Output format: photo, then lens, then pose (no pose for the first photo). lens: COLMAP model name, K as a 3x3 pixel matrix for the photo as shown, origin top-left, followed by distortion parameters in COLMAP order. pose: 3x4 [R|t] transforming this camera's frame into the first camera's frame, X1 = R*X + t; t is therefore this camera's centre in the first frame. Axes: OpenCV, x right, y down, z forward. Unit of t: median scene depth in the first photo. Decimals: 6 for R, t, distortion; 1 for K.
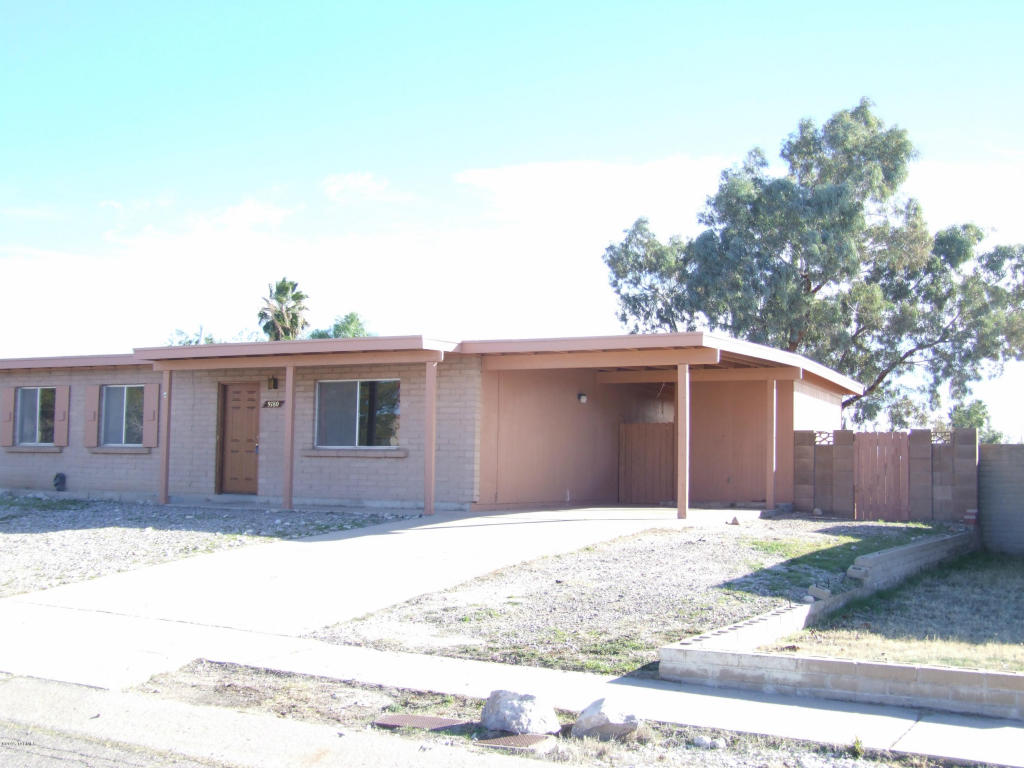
lens RADIAL K [[1248.5, 0, 507.2], [0, 1248.5, 385.5], [0, 0, 1]] dist [-0.050708, 0.000000]
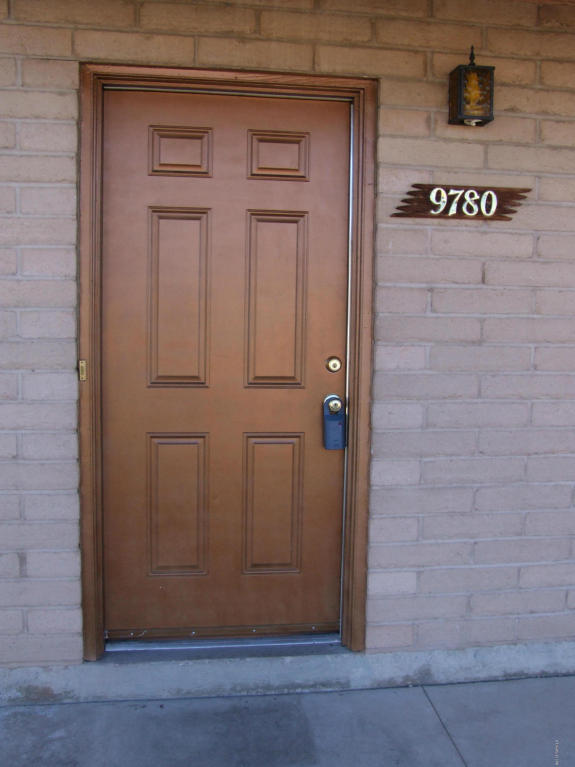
lens RADIAL K [[736.1, 0, 287.1], [0, 736.1, 384.2], [0, 0, 1]] dist [-0.083430, 0.000000]
pose [[0.811218, -0.054746, 0.582176, -0.271419], [-0.039293, 0.988254, 0.147684, 0.026649], [-0.583422, -0.142680, 0.799538, 0.894992]]
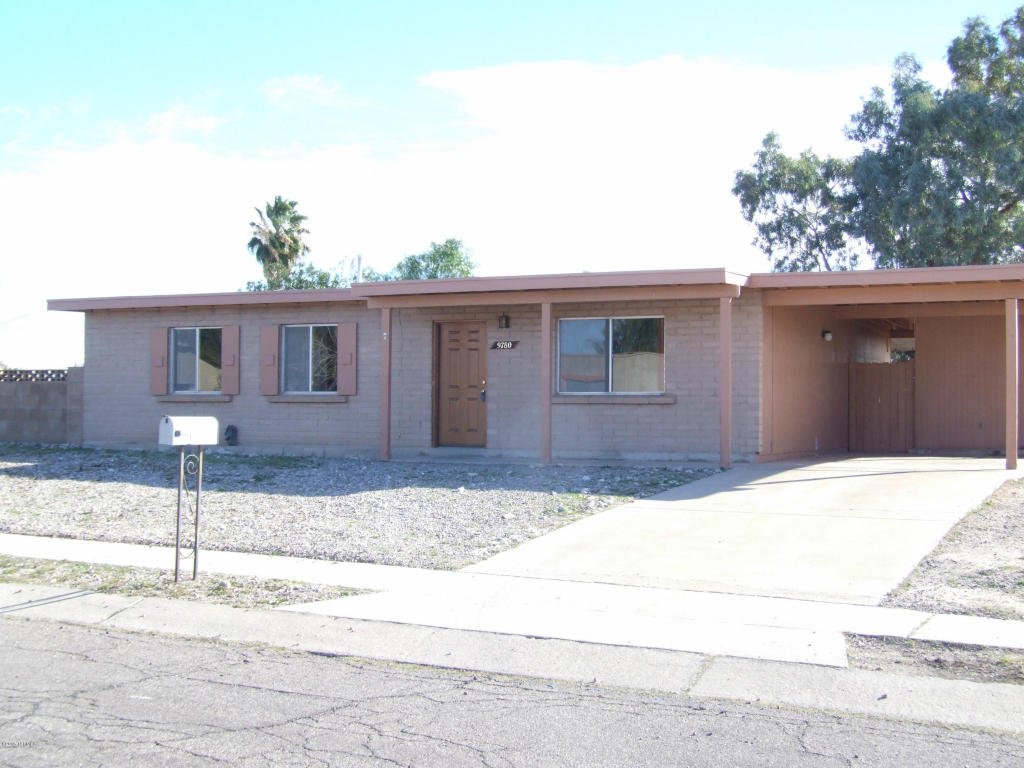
lens RADIAL K [[1414.4, 0, 517.7], [0, 1414.4, 378.8], [0, 0, 1]] dist [-0.029599, 0.000000]
pose [[0.998695, -0.008431, 0.050361, -0.223106], [0.006225, 0.999021, 0.043808, -0.005126], [-0.050681, -0.043438, 0.997770, -0.005148]]
